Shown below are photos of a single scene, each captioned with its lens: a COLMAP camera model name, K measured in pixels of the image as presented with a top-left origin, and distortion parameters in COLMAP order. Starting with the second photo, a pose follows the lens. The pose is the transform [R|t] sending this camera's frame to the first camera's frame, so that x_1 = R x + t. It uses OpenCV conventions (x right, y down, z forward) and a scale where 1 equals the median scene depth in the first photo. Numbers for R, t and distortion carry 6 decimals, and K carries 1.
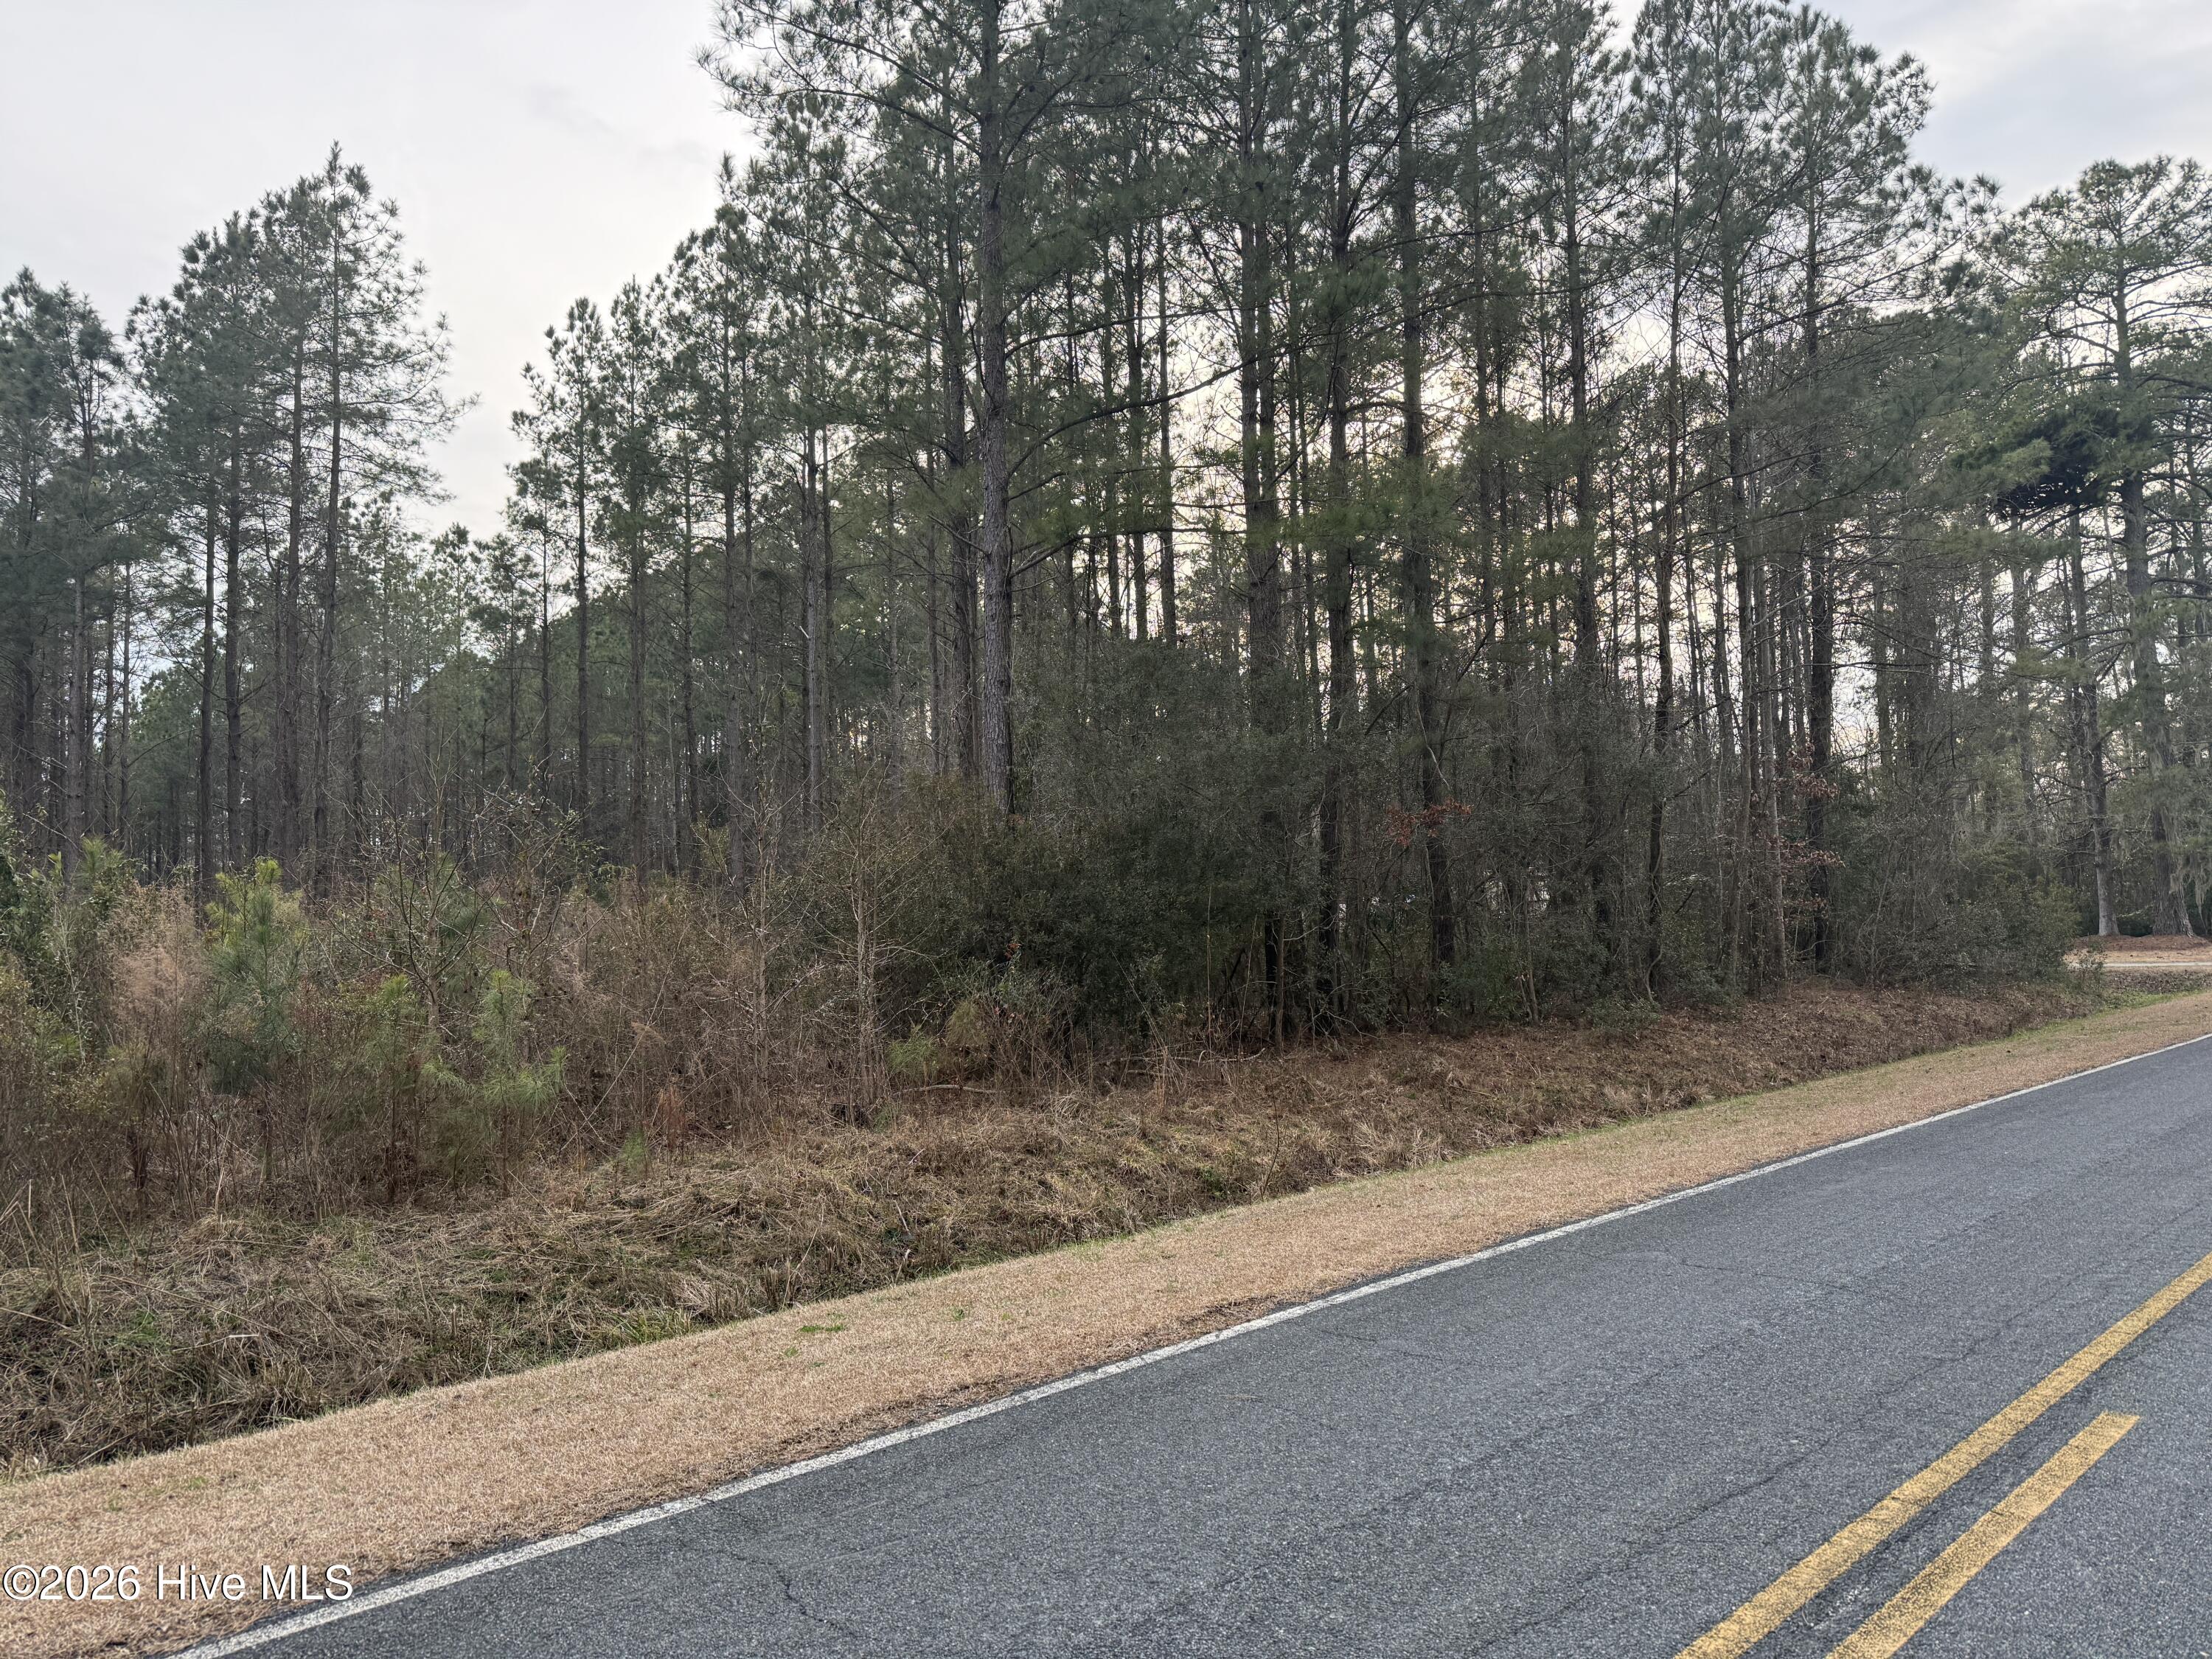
lens RADIAL K [[1547.0, 0, 1133.2], [0, 1547.0, 806.9], [0, 0, 1]] dist [0.041305, -0.051042]
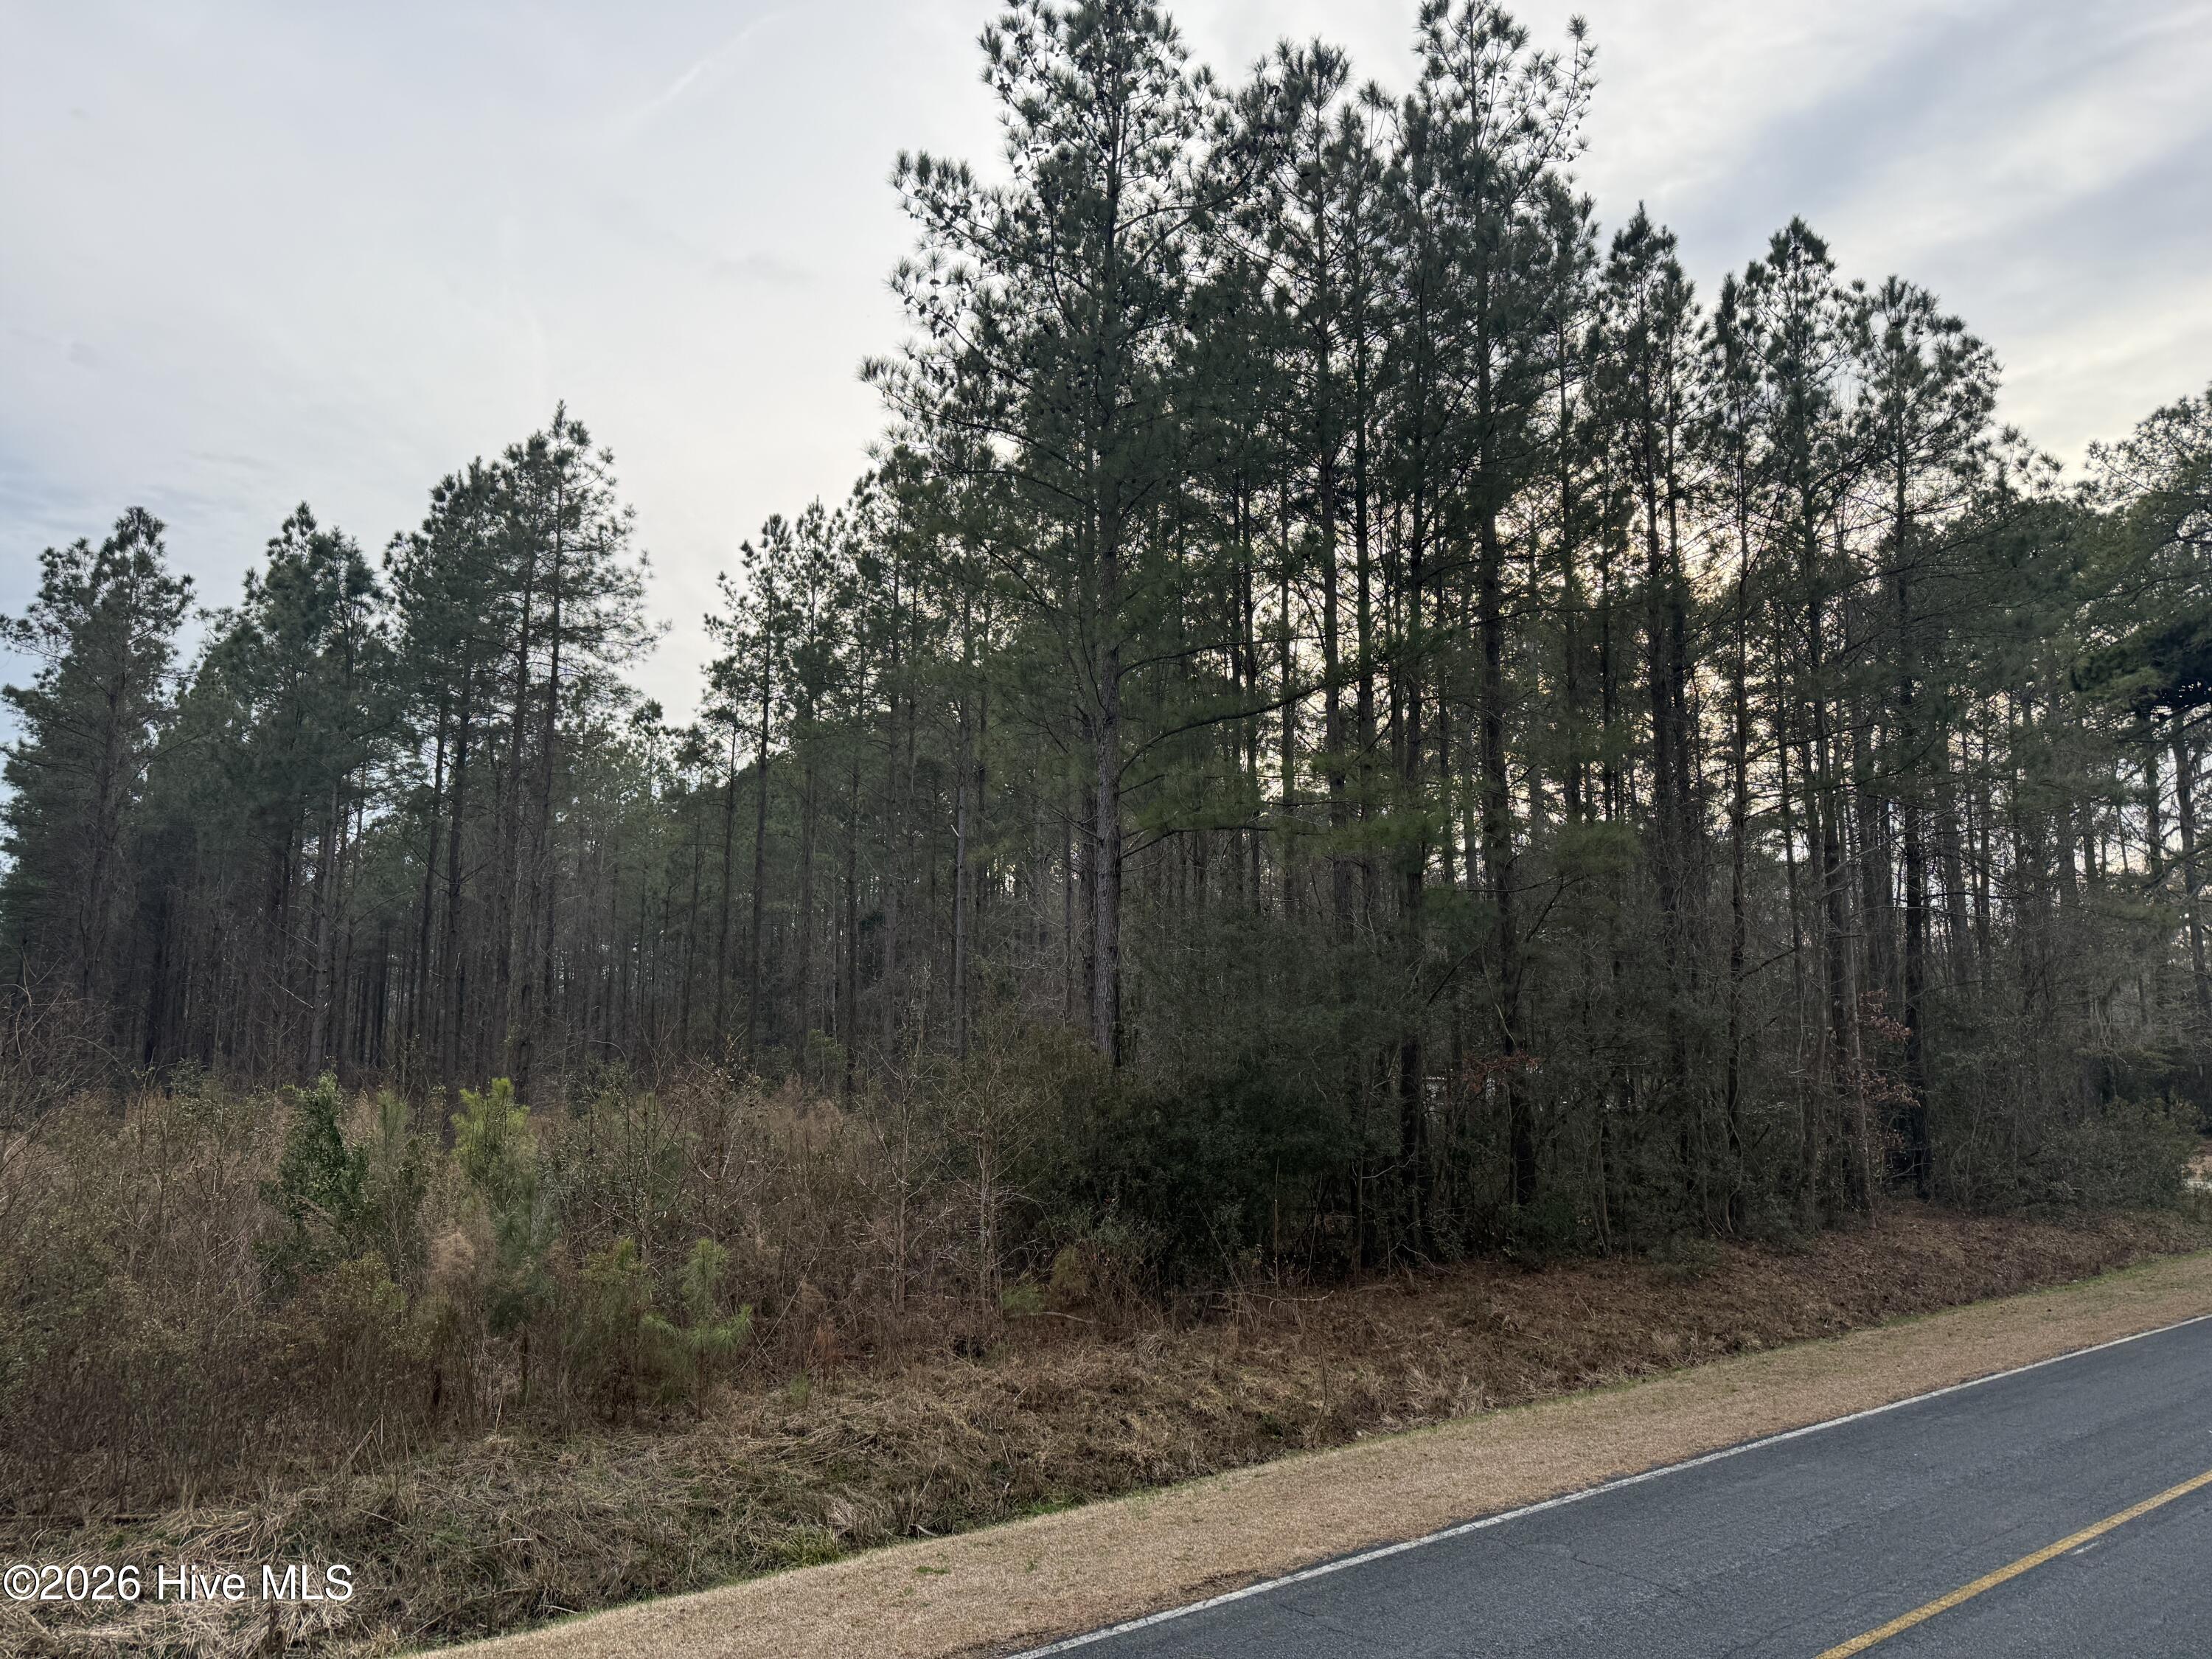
lens RADIAL K [[1548.4, 0, 1106.0], [0, 1548.4, 829.5], [0, 0, 1]] dist [0.002643, -0.009984]
pose [[0.993543, 0.008212, -0.113161, 0.074379], [-0.016670, 0.997119, -0.074004, -0.158712], [0.112227, 0.075412, 0.990817, -0.282741]]
